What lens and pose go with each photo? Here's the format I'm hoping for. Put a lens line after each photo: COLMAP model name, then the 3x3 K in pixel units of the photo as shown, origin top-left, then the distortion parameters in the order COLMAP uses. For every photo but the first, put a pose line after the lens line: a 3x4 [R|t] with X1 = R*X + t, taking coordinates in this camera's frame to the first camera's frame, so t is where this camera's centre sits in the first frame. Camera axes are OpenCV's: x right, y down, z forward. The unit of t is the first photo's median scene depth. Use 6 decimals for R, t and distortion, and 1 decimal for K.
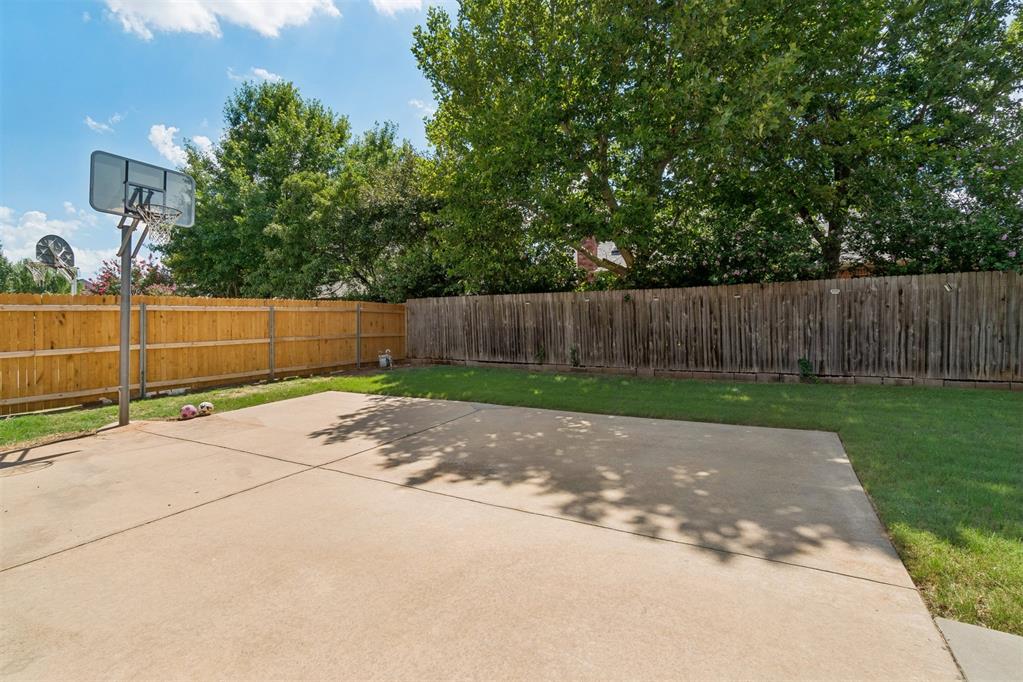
lens RADIAL K [[445.2, 0, 507.1], [0, 445.2, 334.0], [0, 0, 1]] dist [-0.000575, -0.000018]
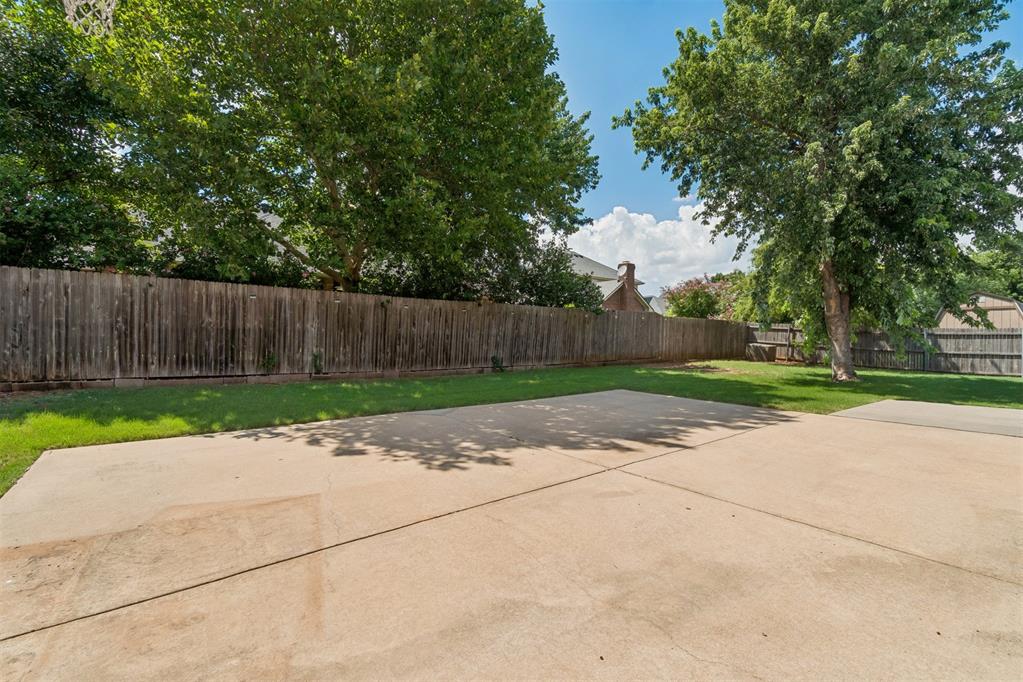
lens RADIAL K [[445.2, 0, 507.5], [0, 445.2, 339.6], [0, 0, 1]] dist [-0.000575, -0.000018]
pose [[0.390718, 0.009002, 0.920466, -0.590690], [-0.003308, 0.999959, -0.008376, 0.011332], [-0.920505, 0.000227, 0.390732, 0.342491]]
